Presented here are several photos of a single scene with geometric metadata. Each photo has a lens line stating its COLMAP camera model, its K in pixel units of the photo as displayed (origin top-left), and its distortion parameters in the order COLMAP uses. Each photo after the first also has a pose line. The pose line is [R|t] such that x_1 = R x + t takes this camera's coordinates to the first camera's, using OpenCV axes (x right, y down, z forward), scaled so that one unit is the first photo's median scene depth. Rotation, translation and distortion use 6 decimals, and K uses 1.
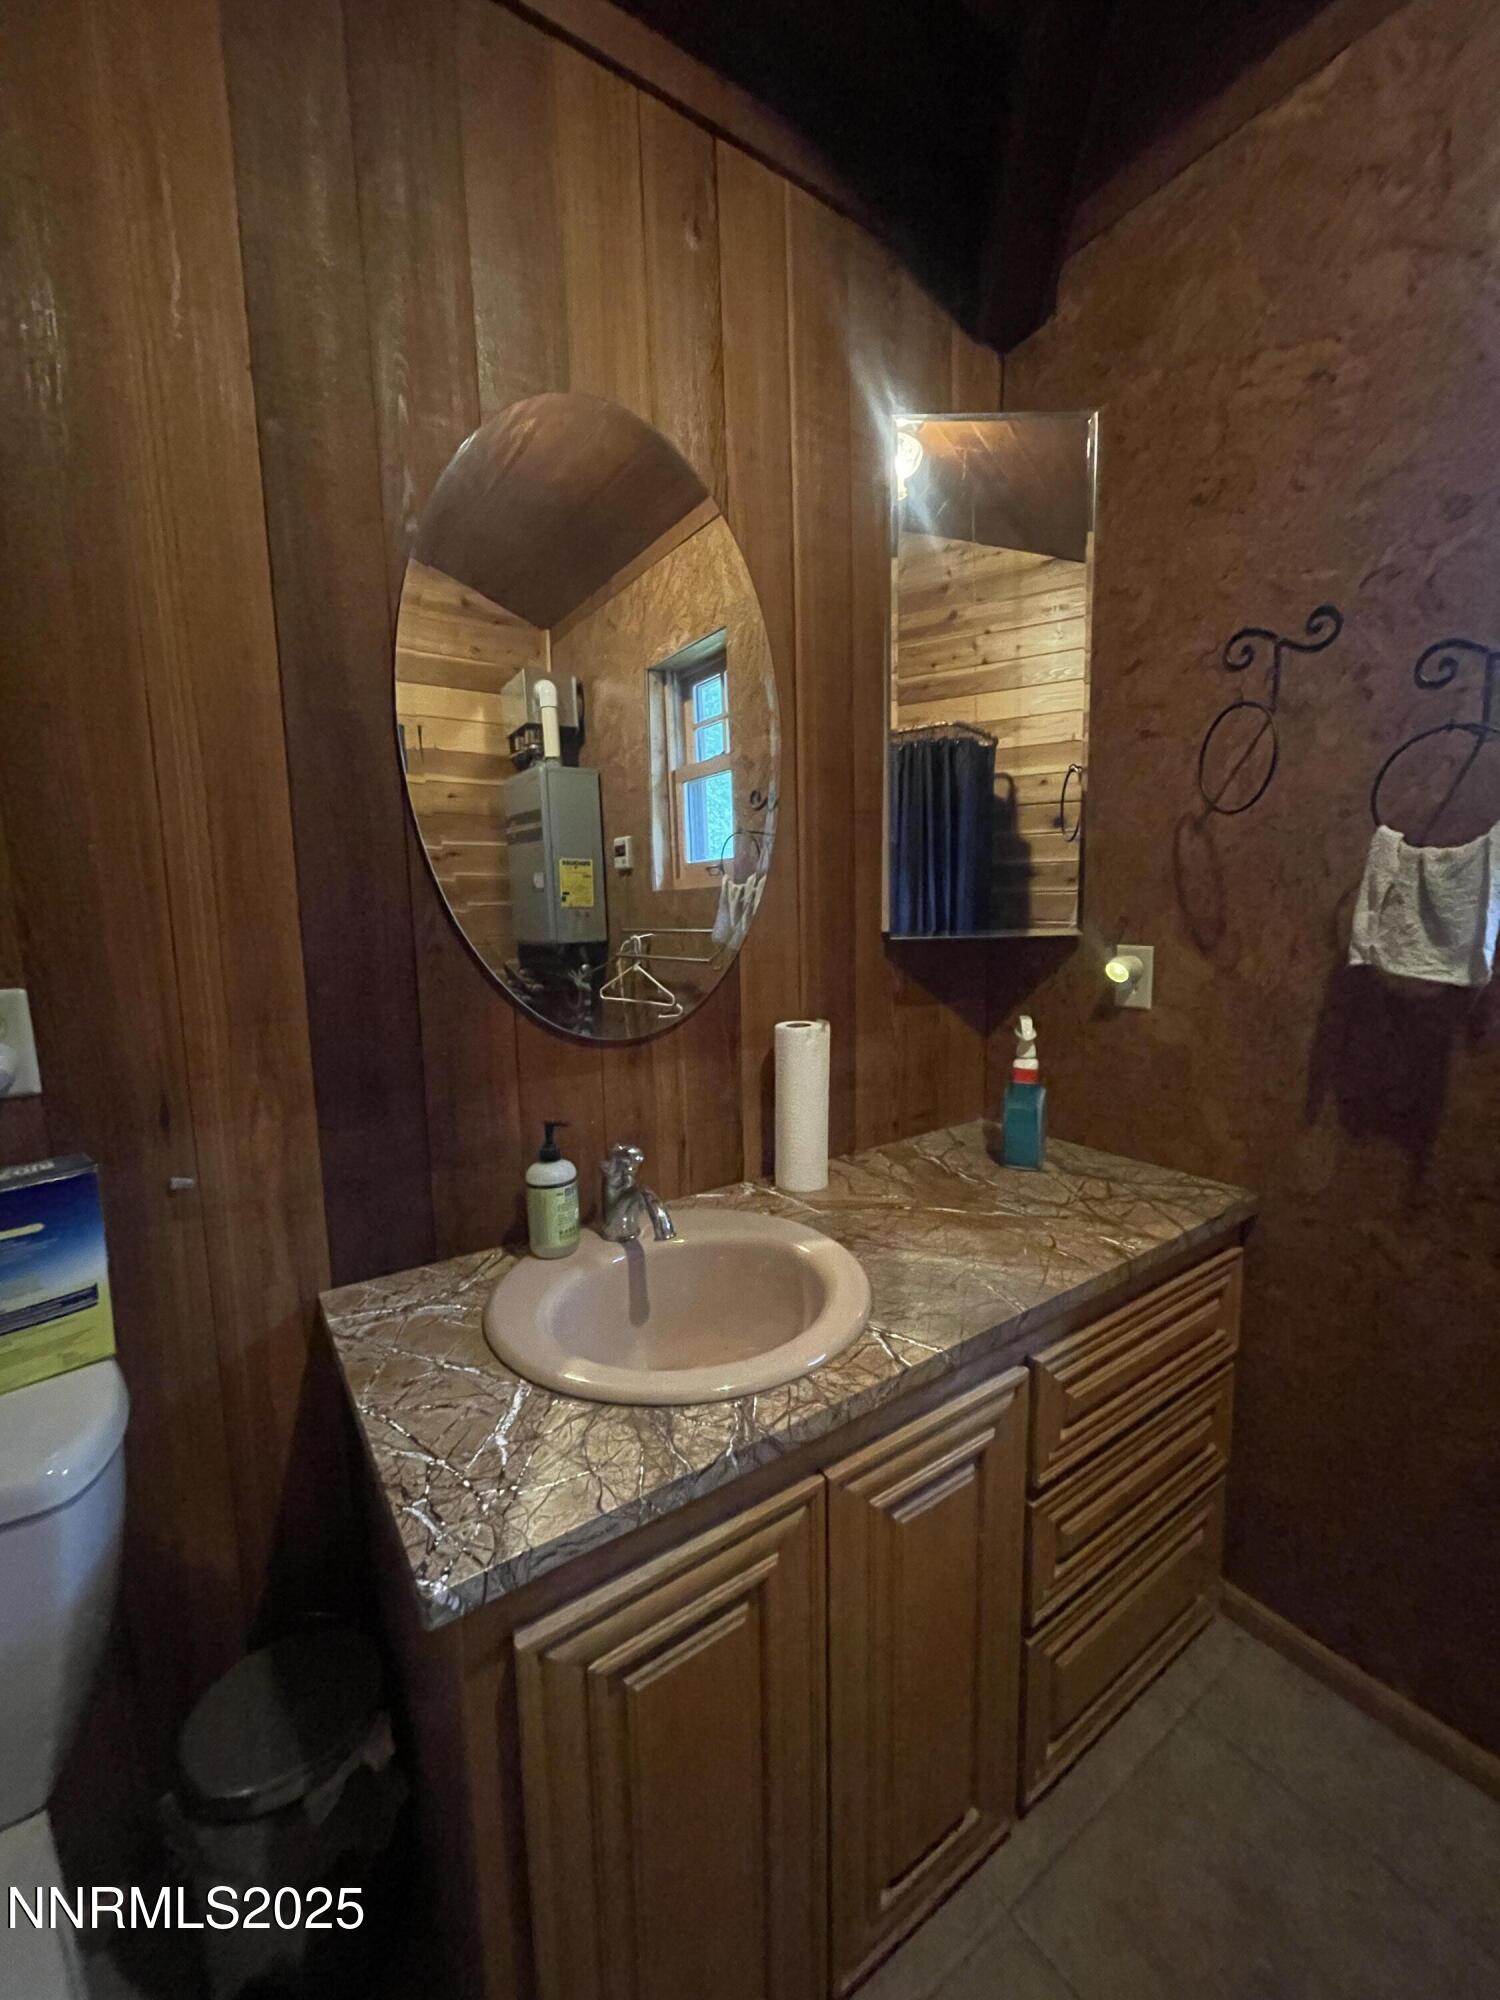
lens RADIAL K [[805.8, 0, 746.8], [0, 805.8, 998.8], [0, 0, 1]] dist [-0.003800, 0.000176]
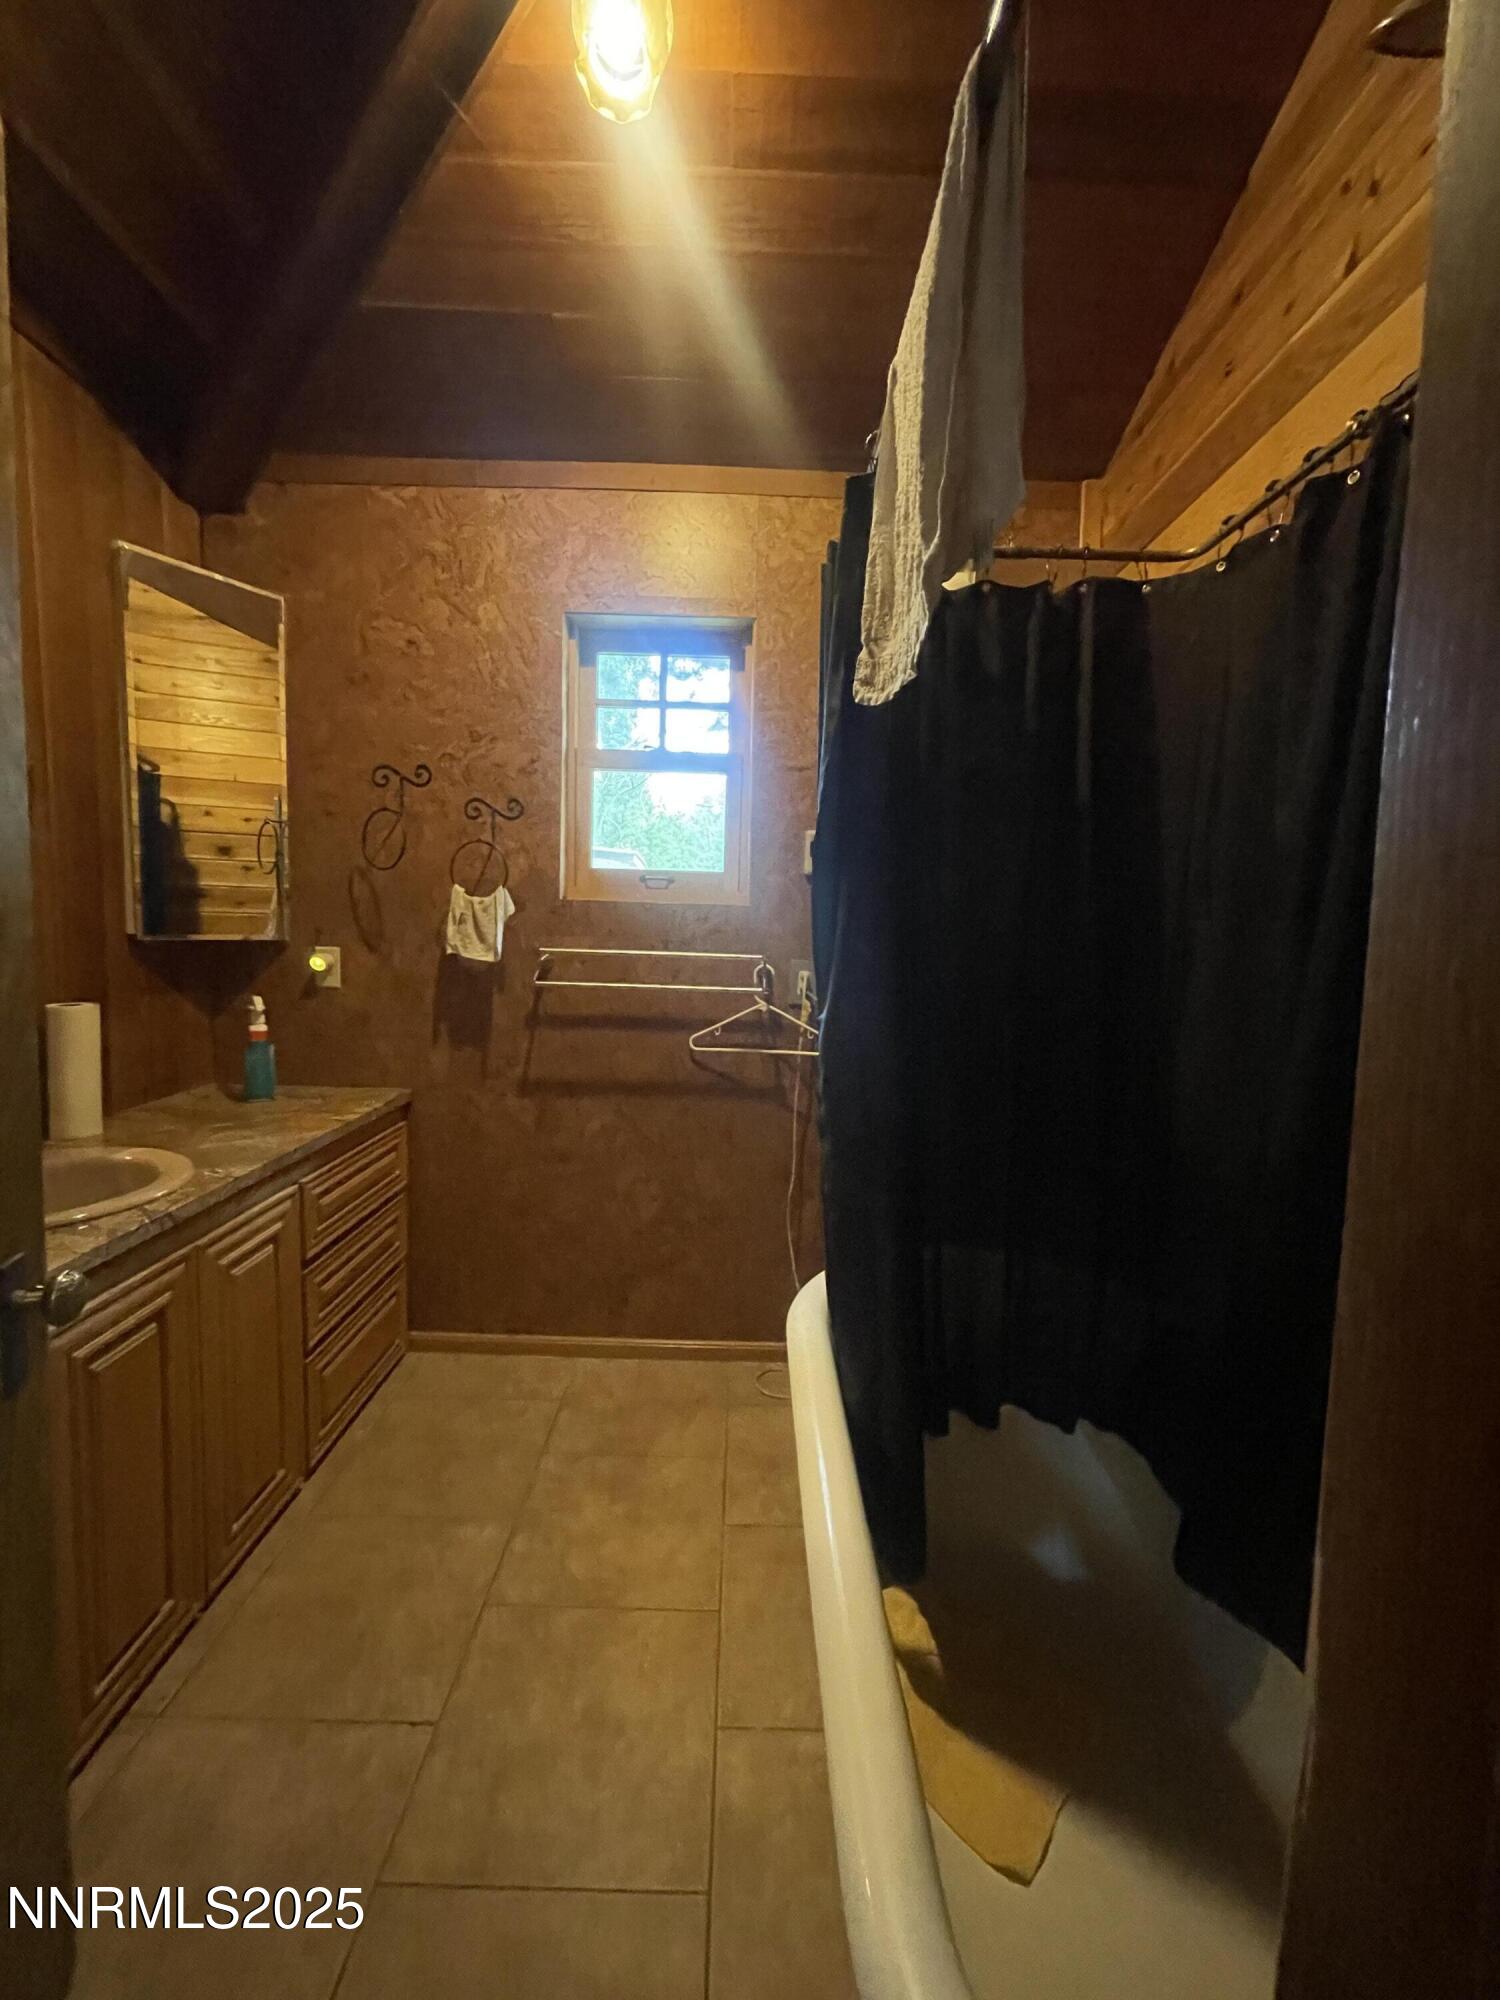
lens RADIAL K [[805.8, 0, 746.8], [0, 805.8, 998.8], [0, 0, 1]] dist [-0.003800, 0.000176]
pose [[0.556193, -0.037794, 0.830193, -0.399831], [0.068598, 0.997644, -0.000540, 0.100180], [-0.828217, 0.057250, 0.557475, -0.582440]]
